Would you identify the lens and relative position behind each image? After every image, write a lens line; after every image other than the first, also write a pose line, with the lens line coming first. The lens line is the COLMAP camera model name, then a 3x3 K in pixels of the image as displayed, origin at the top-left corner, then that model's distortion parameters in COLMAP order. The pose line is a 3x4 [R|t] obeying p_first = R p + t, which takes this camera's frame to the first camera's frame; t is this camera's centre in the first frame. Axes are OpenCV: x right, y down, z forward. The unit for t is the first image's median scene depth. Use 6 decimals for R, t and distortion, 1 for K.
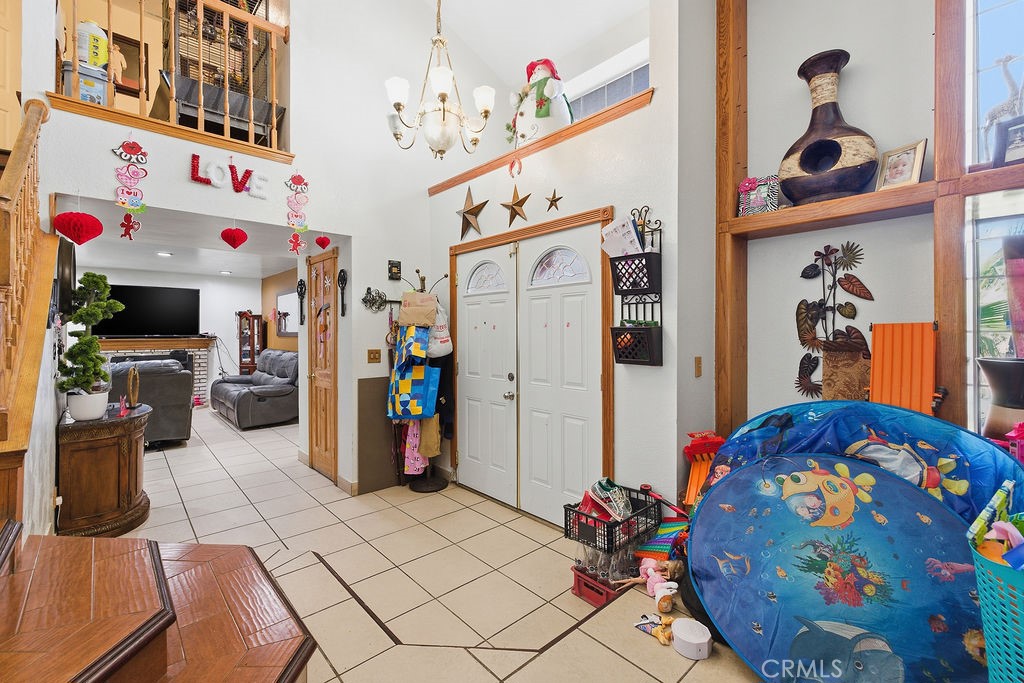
lens RADIAL K [[435.4, 0, 508.8], [0, 435.4, 328.4], [0, 0, 1]] dist [-0.005091, -0.000189]
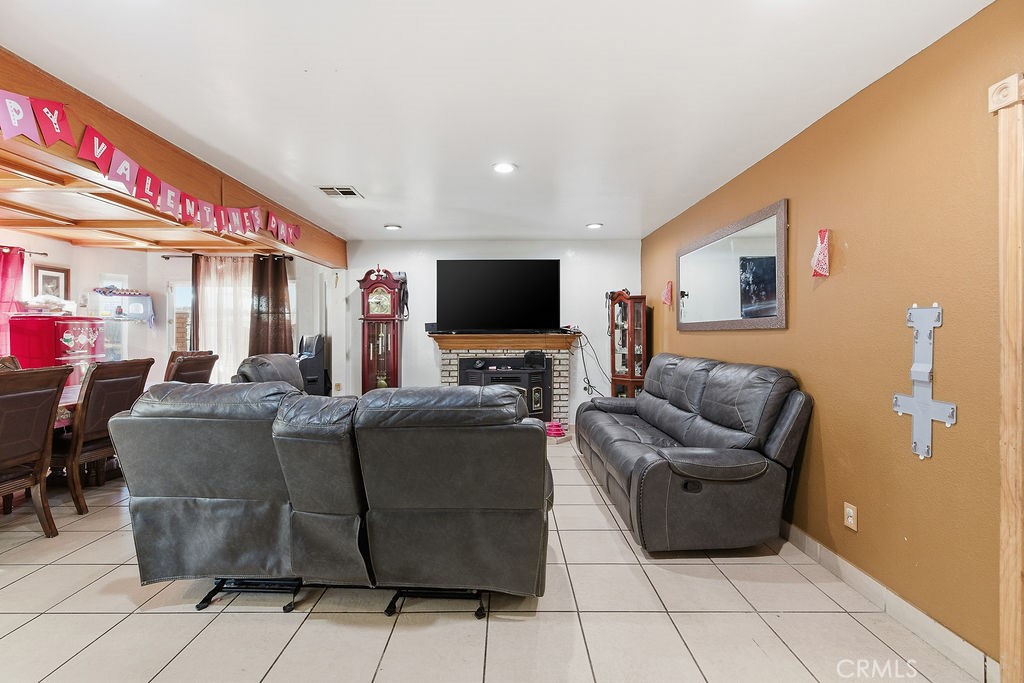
lens RADIAL K [[435.4, 0, 506.3], [0, 435.4, 331.4], [0, 0, 1]] dist [-0.005091, -0.000189]
pose [[0.741814, 0.000040, -0.670605, -0.334721], [0.004492, 0.999977, 0.005029, 0.015077], [0.670590, -0.006743, 0.741797, 0.463408]]
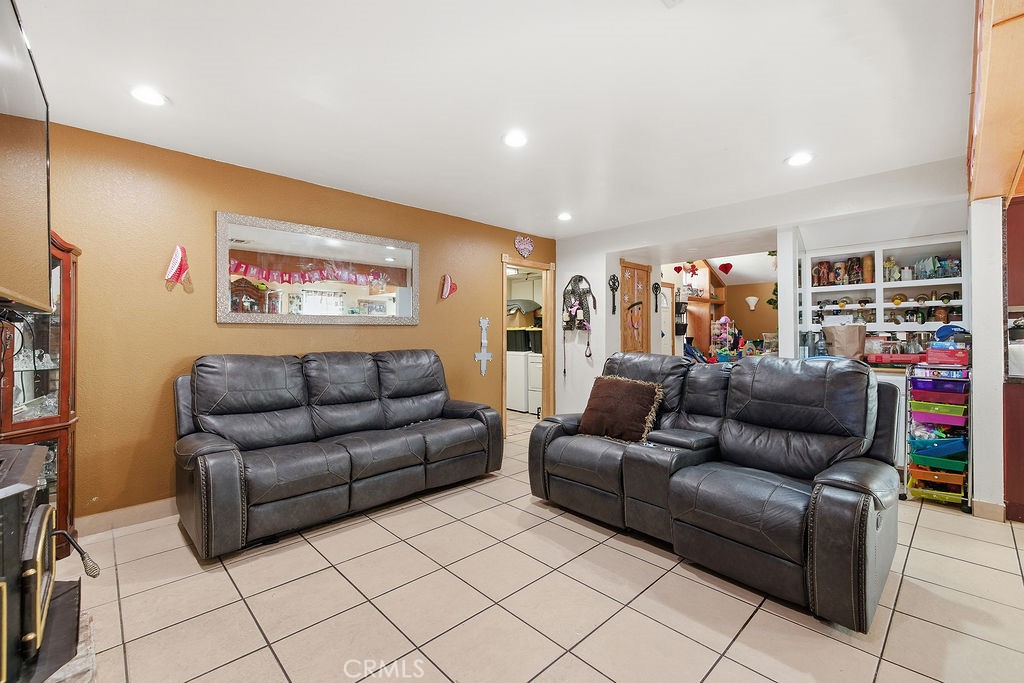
lens RADIAL K [[435.4, 0, 508.8], [0, 435.4, 334.9], [0, 0, 1]] dist [-0.005091, -0.000189]
pose [[-0.033264, -0.002528, 0.999443, -0.907059], [-0.006495, 0.999976, 0.002313, 0.025072], [-0.999426, -0.006414, -0.033279, 0.749120]]
